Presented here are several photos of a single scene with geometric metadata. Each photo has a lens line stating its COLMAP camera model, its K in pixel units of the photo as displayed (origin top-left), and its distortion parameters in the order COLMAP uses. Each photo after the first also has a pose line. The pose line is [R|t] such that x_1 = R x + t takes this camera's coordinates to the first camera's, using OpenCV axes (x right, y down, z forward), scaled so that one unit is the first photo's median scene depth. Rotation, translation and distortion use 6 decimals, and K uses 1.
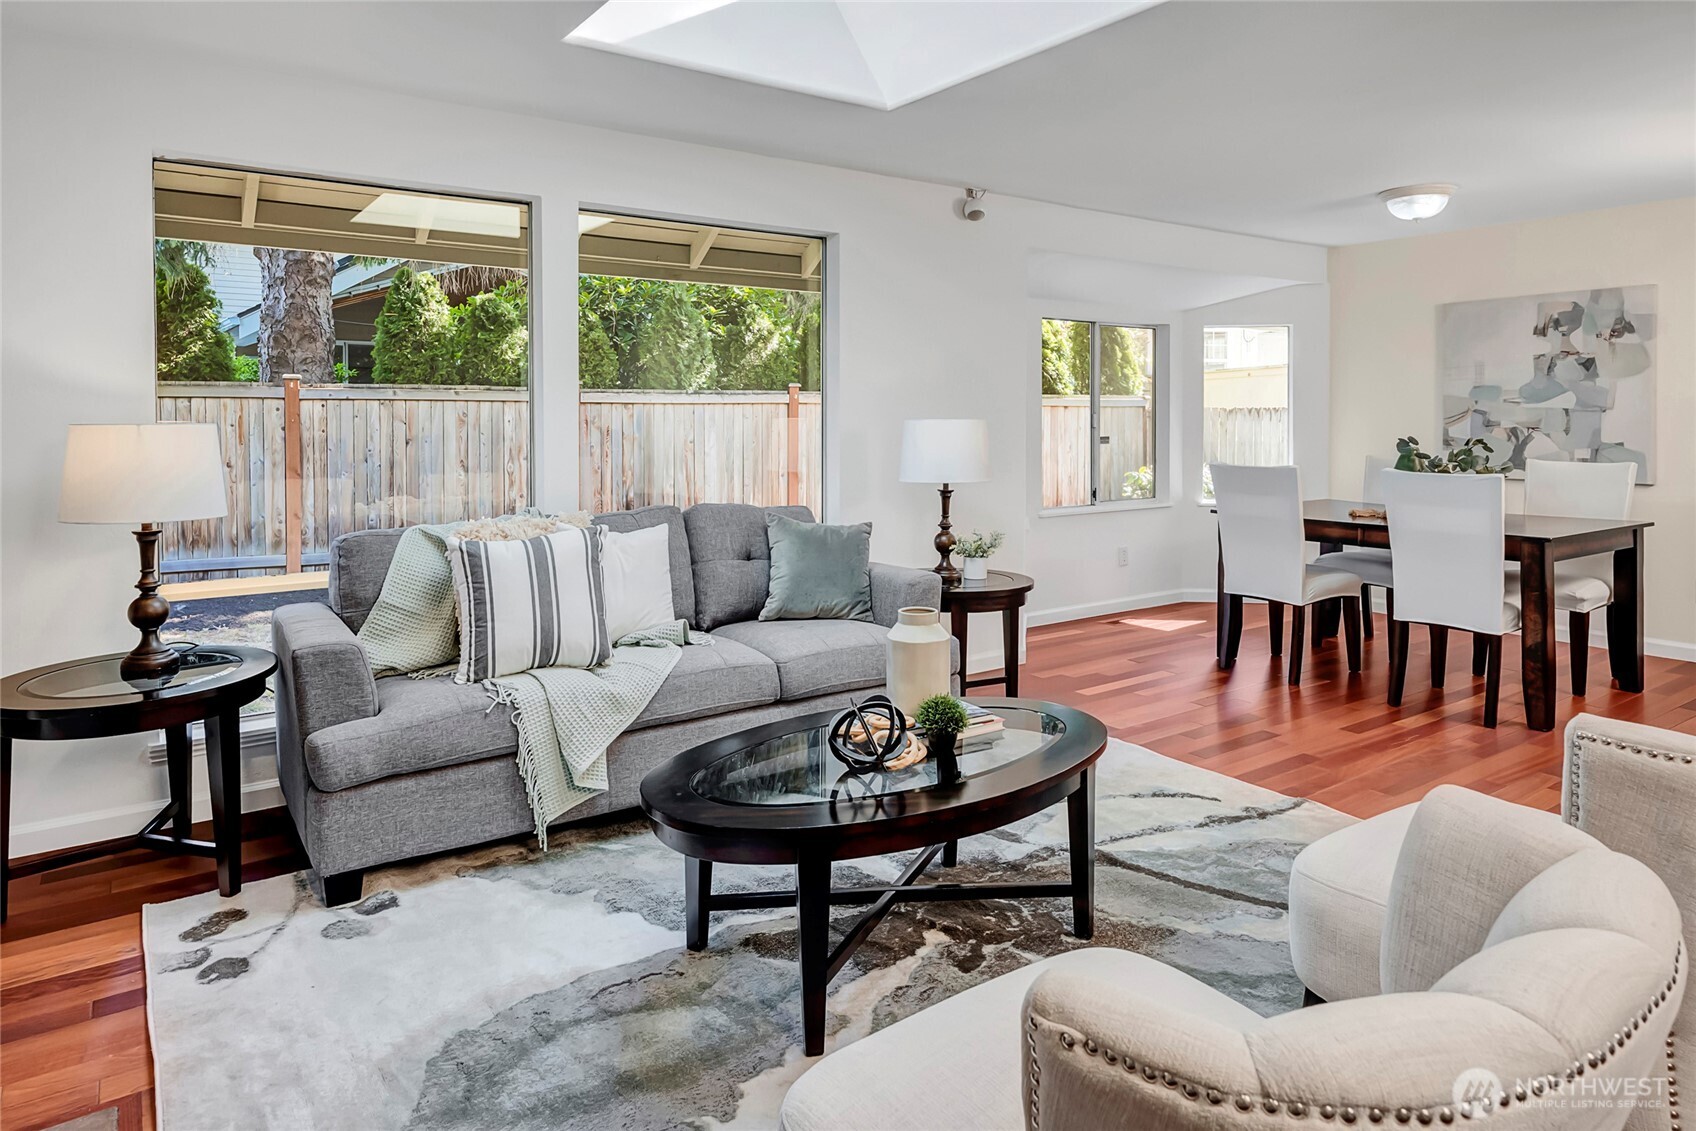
lens RADIAL K [[1026.0, 0, 837.4], [0, 1026.0, 433.5], [0, 0, 1]] dist [0.002385, 0.001348]
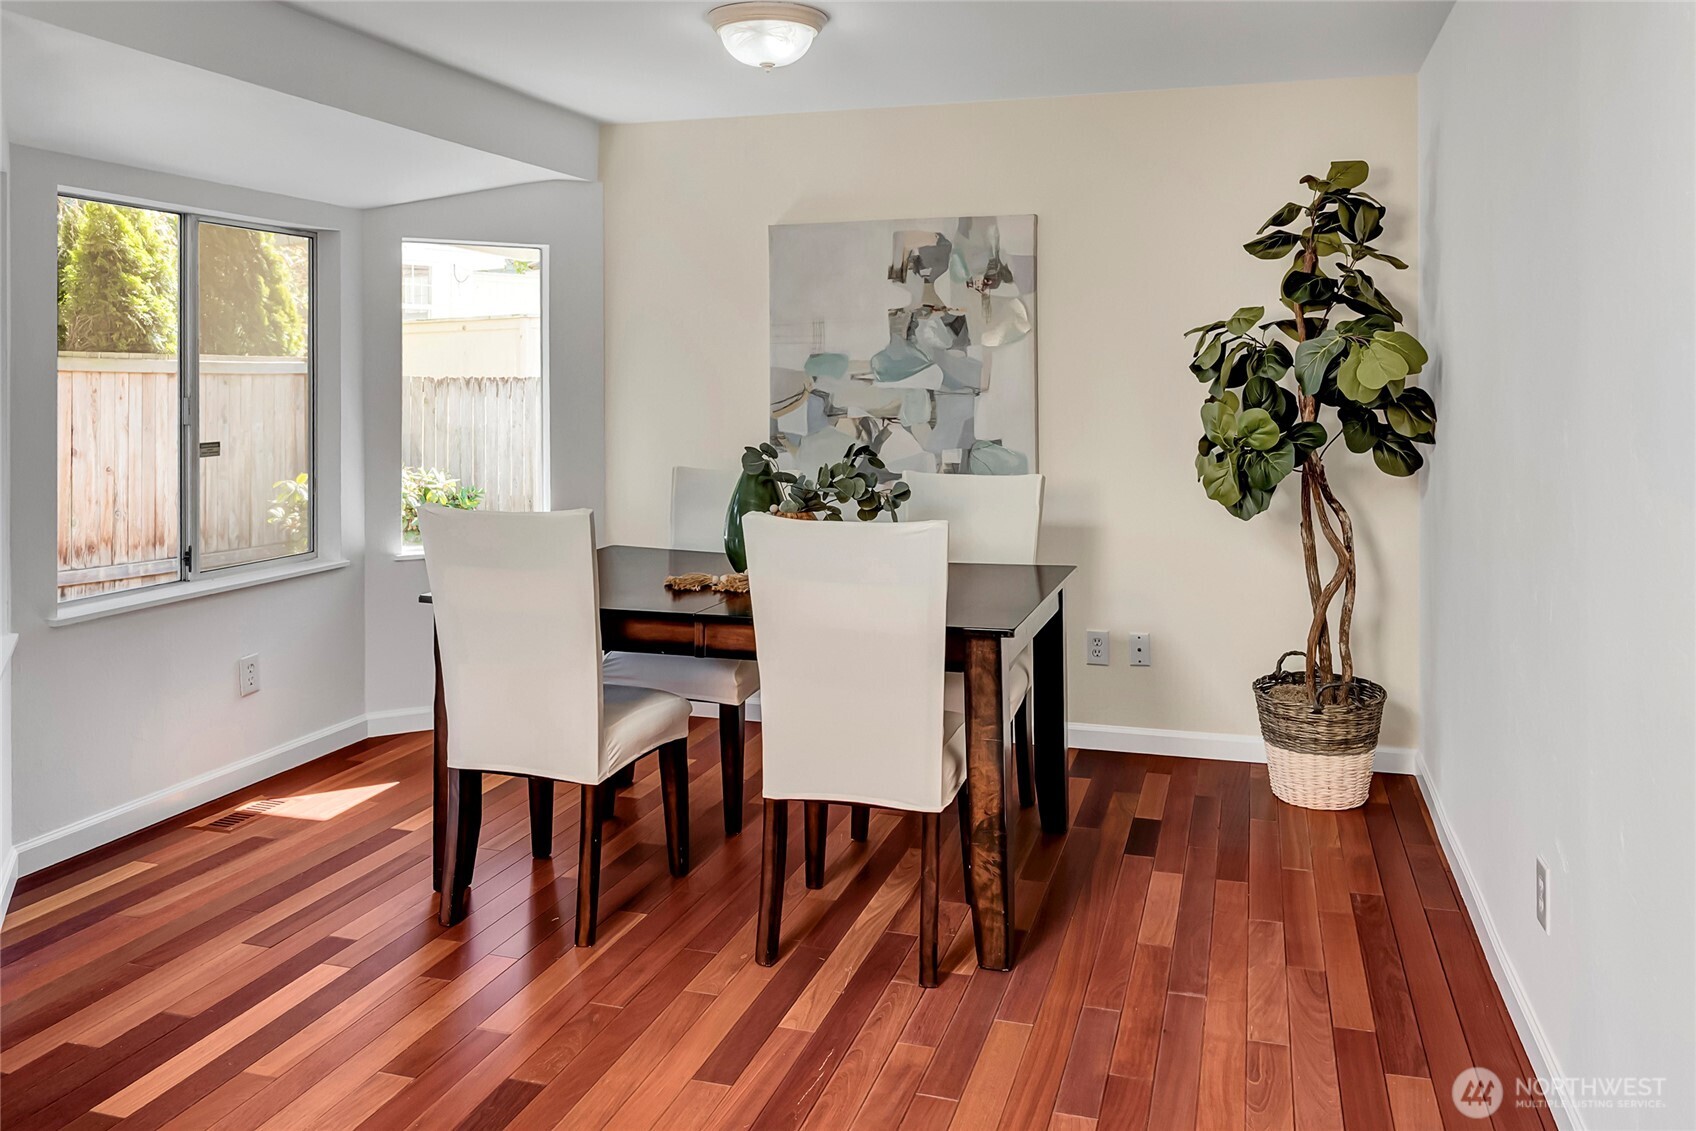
lens RADIAL K [[1345.5, 0, 852.1], [0, 1345.5, 392.2], [0, 0, 1]] dist [-0.042863, 0.001063]
pose [[0.784182, -0.002435, 0.620527, 0.123454], [0.007638, 0.999954, -0.005729, -0.018740], [-0.620484, 0.009232, 0.784164, 0.351342]]
